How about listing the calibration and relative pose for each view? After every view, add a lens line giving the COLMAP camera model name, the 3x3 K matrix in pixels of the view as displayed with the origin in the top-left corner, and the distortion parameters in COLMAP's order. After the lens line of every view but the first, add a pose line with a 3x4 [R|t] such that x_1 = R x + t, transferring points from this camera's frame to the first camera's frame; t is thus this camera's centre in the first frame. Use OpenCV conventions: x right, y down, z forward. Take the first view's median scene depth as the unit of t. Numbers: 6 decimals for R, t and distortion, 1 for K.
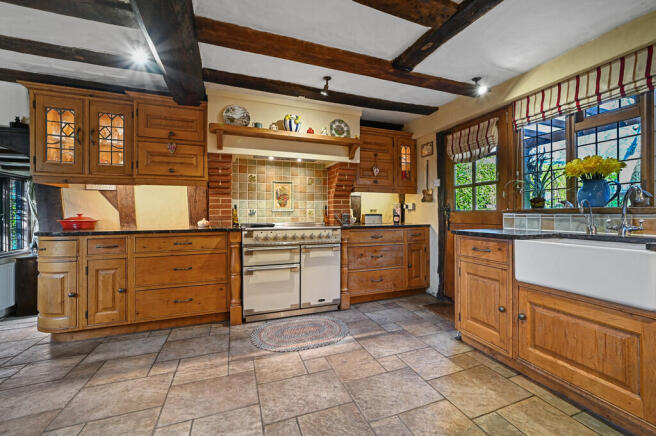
lens RADIAL K [[261.2, 0, 324.1], [0, 261.2, 215.6], [0, 0, 1]] dist [-0.009528, 0.001221]
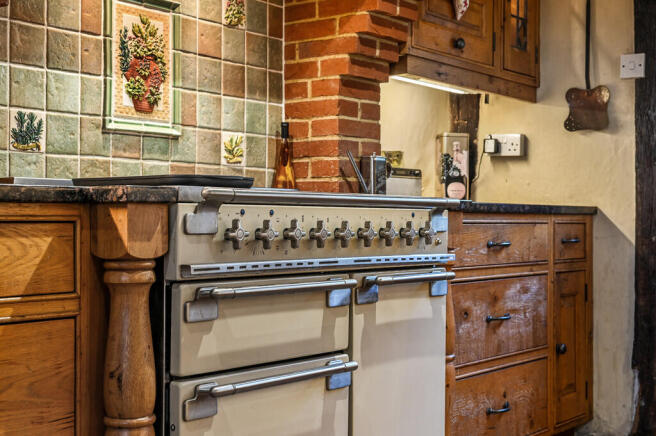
lens RADIAL K [[996.9, 0, 327.7], [0, 996.9, 218.6], [0, 0, 1]] dist [0.029772, 0.000000]
pose [[0.846596, 0.009134, 0.532158, -0.576232], [-0.008165, 0.999958, -0.004173, 0.069455], [-0.532174, -0.000812, 0.846635, 0.268025]]
